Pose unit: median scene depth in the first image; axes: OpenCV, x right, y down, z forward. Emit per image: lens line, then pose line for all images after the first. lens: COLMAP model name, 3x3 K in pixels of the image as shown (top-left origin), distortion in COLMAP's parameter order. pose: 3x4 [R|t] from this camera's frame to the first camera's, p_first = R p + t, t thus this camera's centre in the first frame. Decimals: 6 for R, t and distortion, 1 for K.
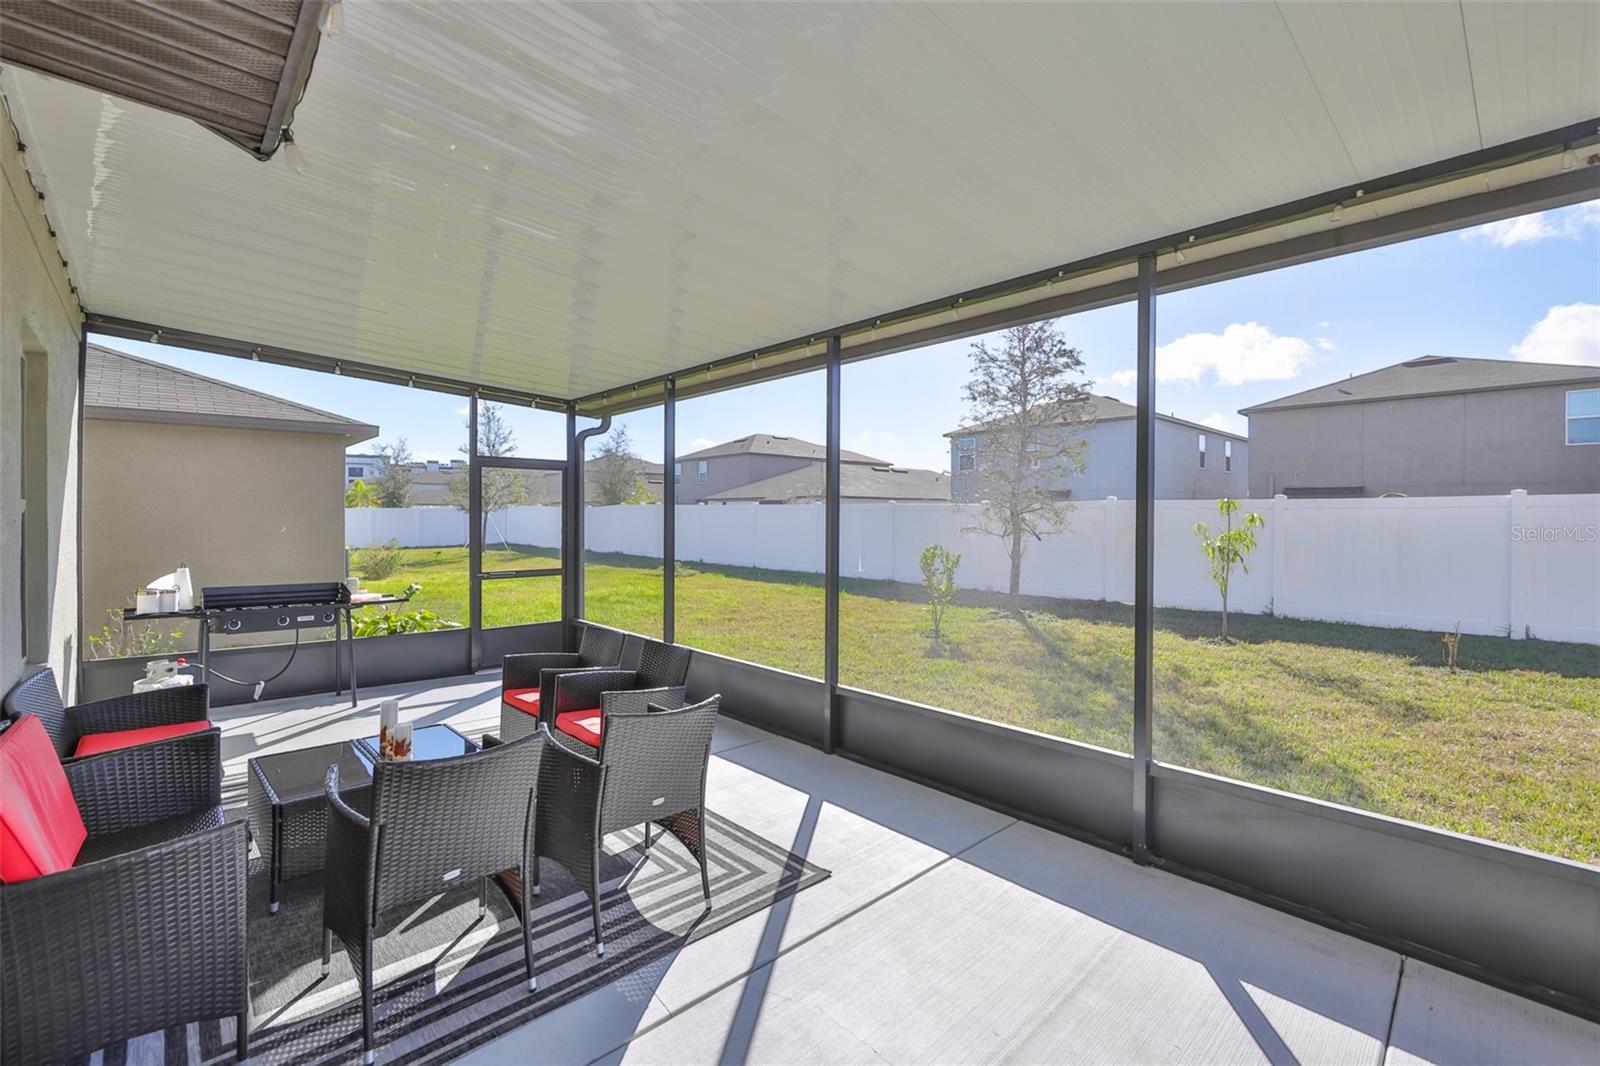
lens RADIAL K [[676.0, 0, 764.3], [0, 676.0, 530.1], [0, 0, 1]] dist [-0.002241, -0.000183]
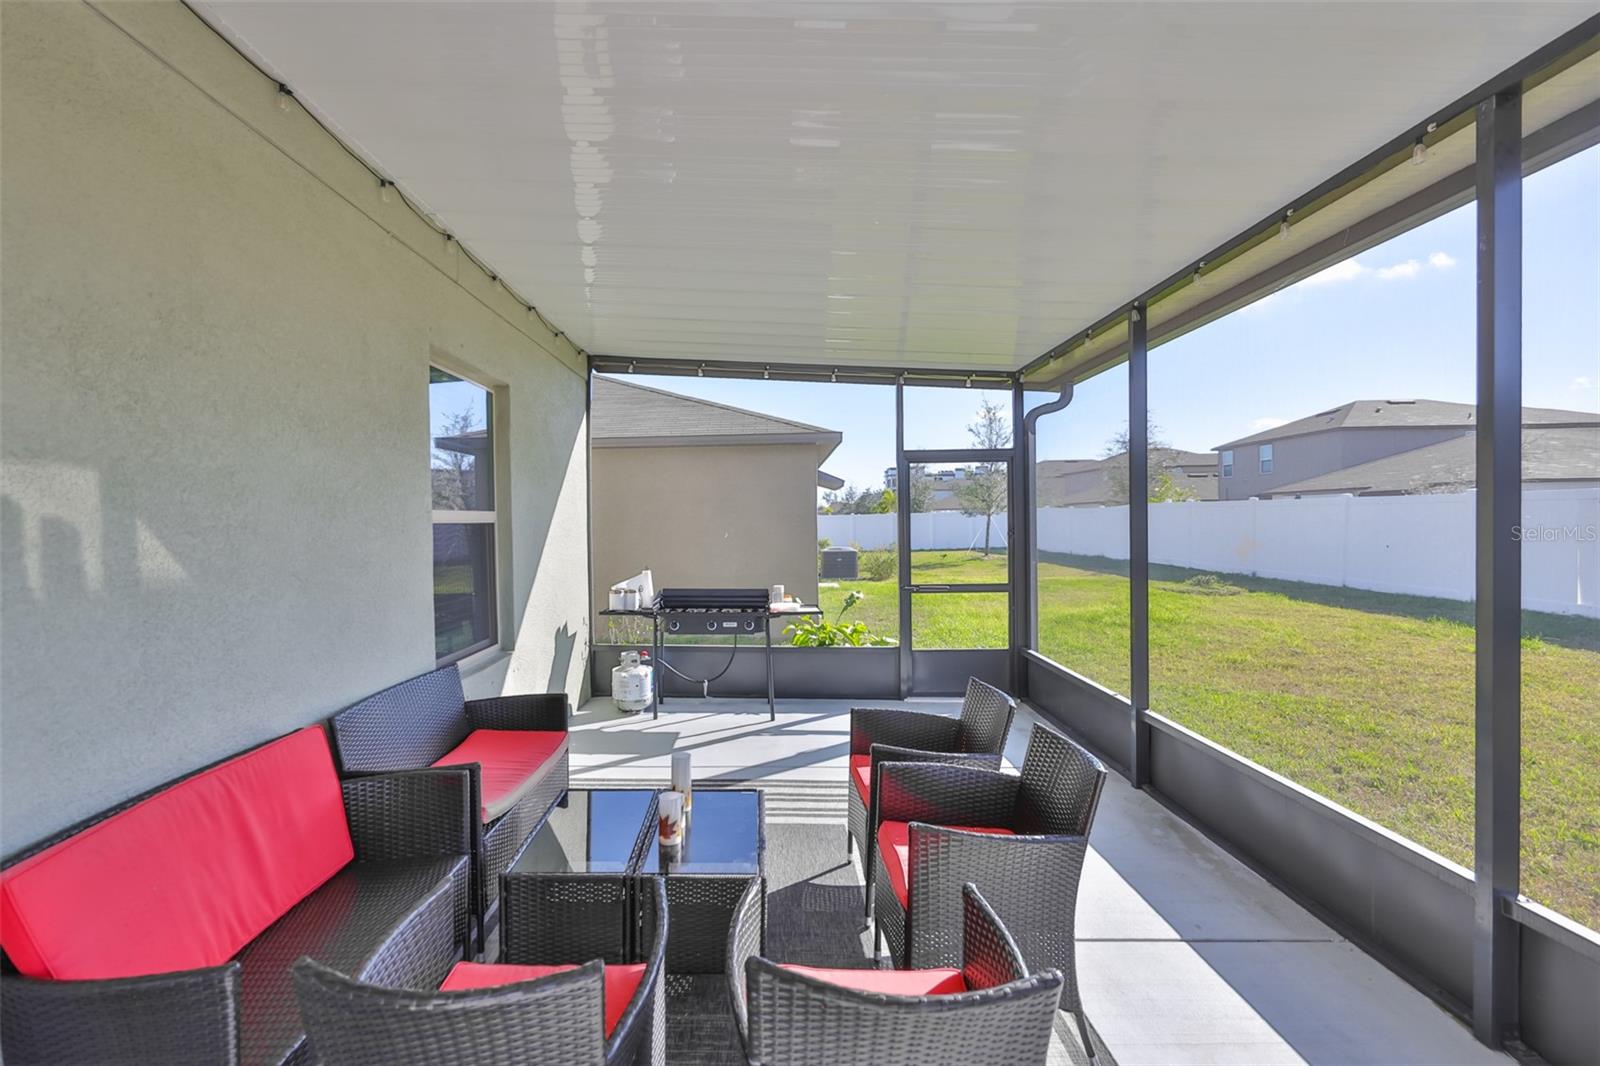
lens RADIAL K [[676.0, 0, 764.3], [0, 676.0, 530.1], [0, 0, 1]] dist [-0.002241, -0.000183]
pose [[0.740716, -0.004487, -0.671803, 0.027144], [0.001705, 0.999987, -0.004799, -0.003695], [0.671816, 0.002410, 0.740714, 0.226169]]
